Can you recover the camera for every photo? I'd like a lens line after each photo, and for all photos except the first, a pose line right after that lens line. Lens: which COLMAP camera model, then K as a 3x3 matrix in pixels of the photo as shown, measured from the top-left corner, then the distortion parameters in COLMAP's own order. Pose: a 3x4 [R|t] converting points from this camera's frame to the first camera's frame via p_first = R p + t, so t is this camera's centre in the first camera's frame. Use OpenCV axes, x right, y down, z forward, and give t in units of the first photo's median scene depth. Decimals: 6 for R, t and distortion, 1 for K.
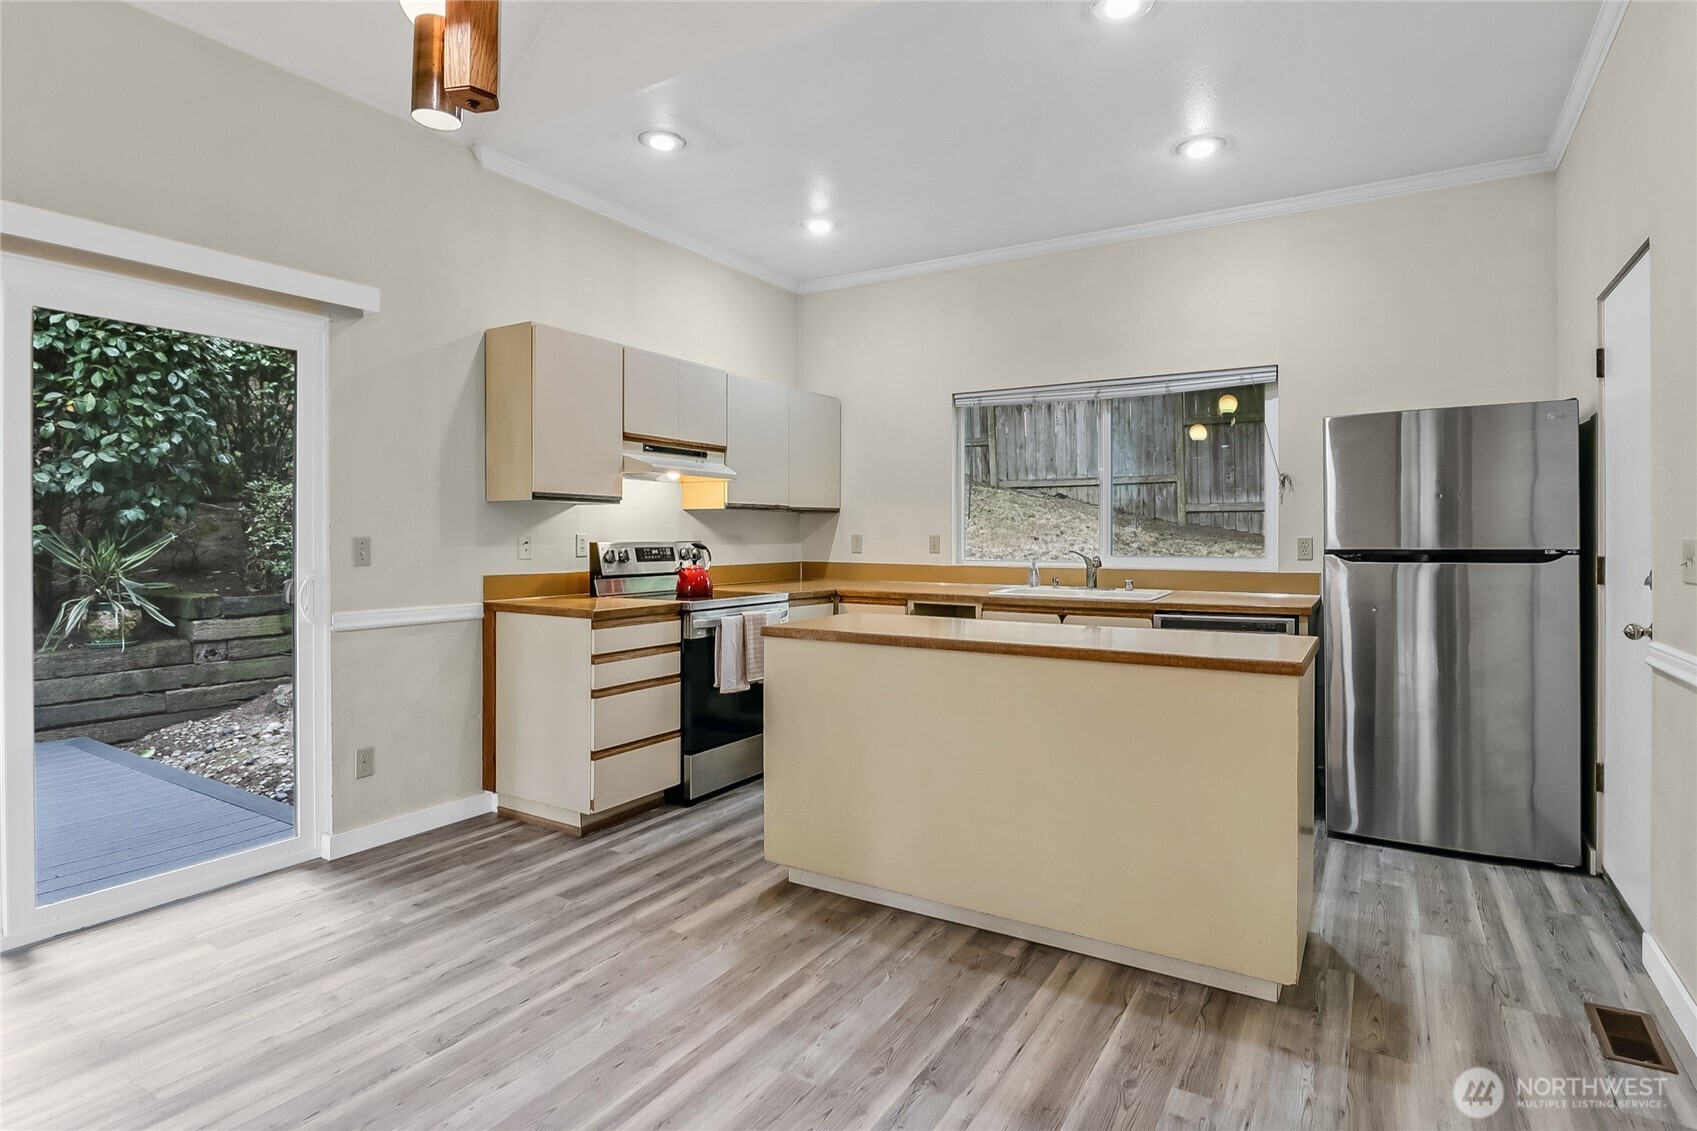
lens RADIAL K [[866.1, 0, 812.2], [0, 866.1, 542.3], [0, 0, 1]] dist [-0.004968, -0.003999]
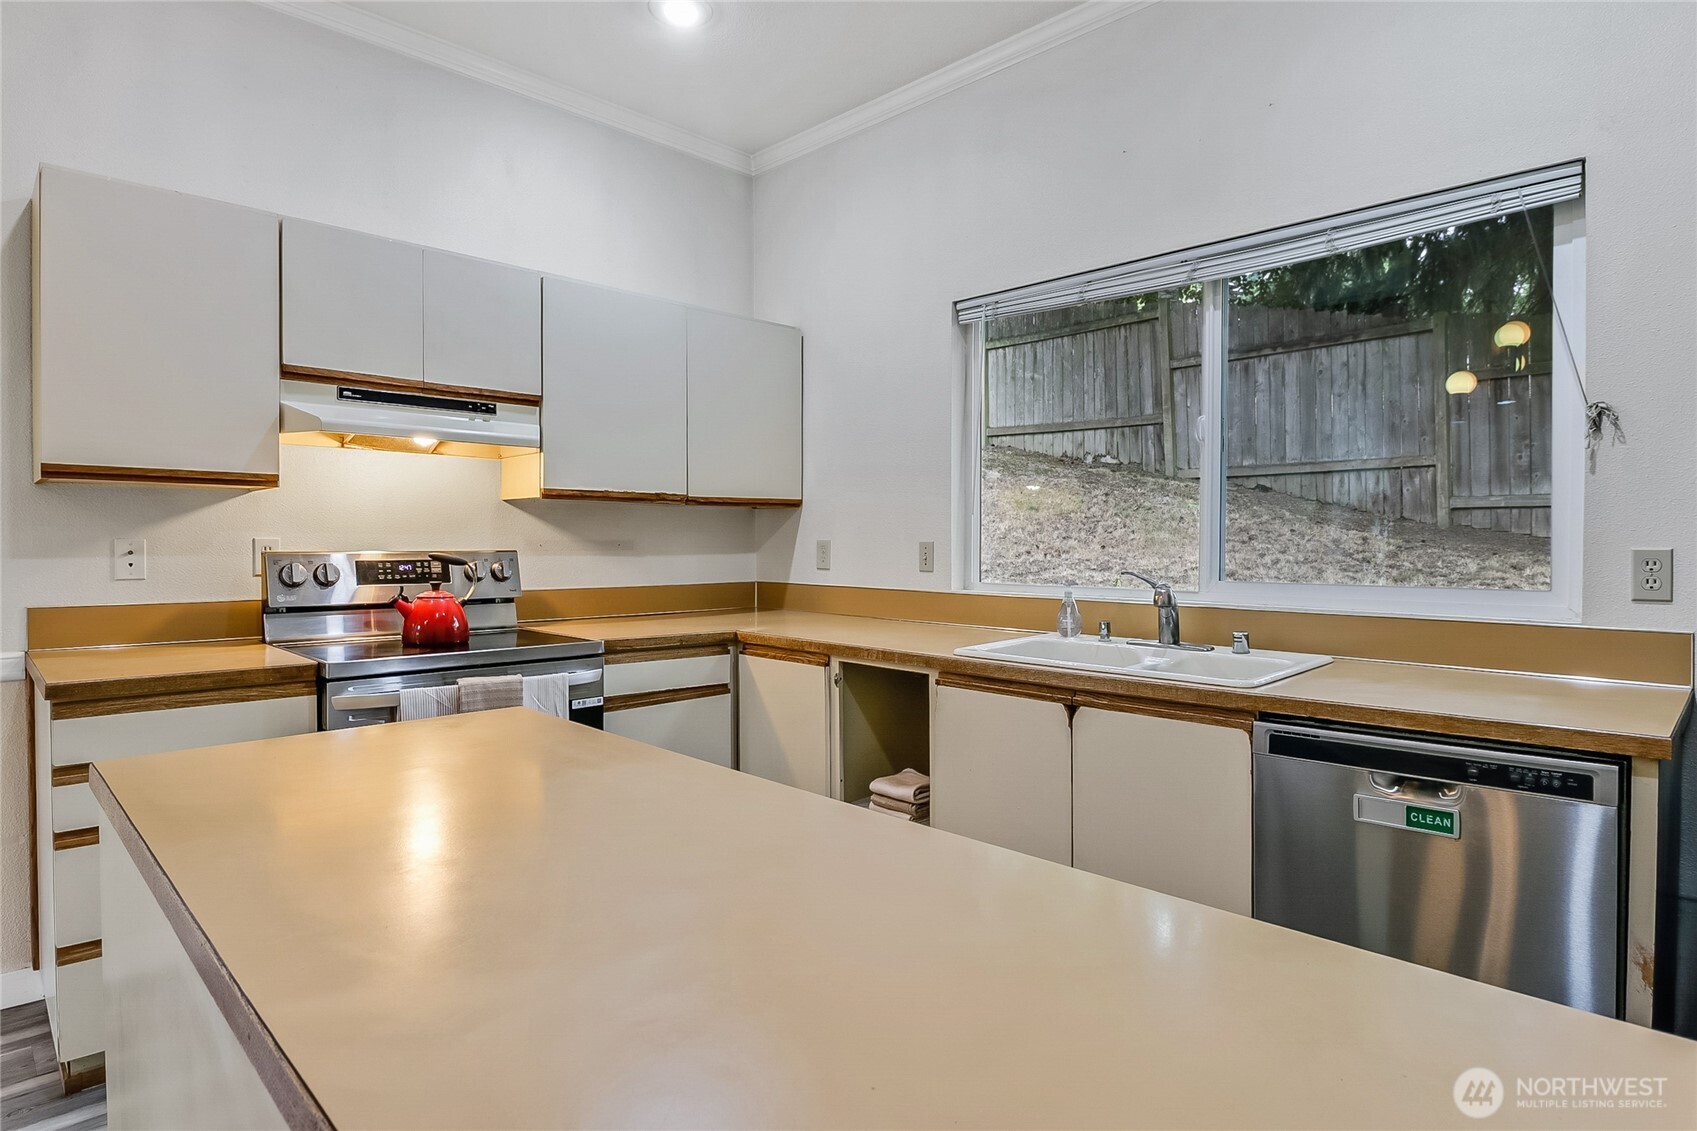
lens RADIAL K [[866.1, 0, 862.6], [0, 866.1, 556.7], [0, 0, 1]] dist [-0.004968, -0.003999]
pose [[0.975128, 0.004578, -0.221595, 0.248356], [-0.002628, 0.999955, 0.009096, -0.003465], [0.221627, -0.008287, 0.975096, 0.437398]]
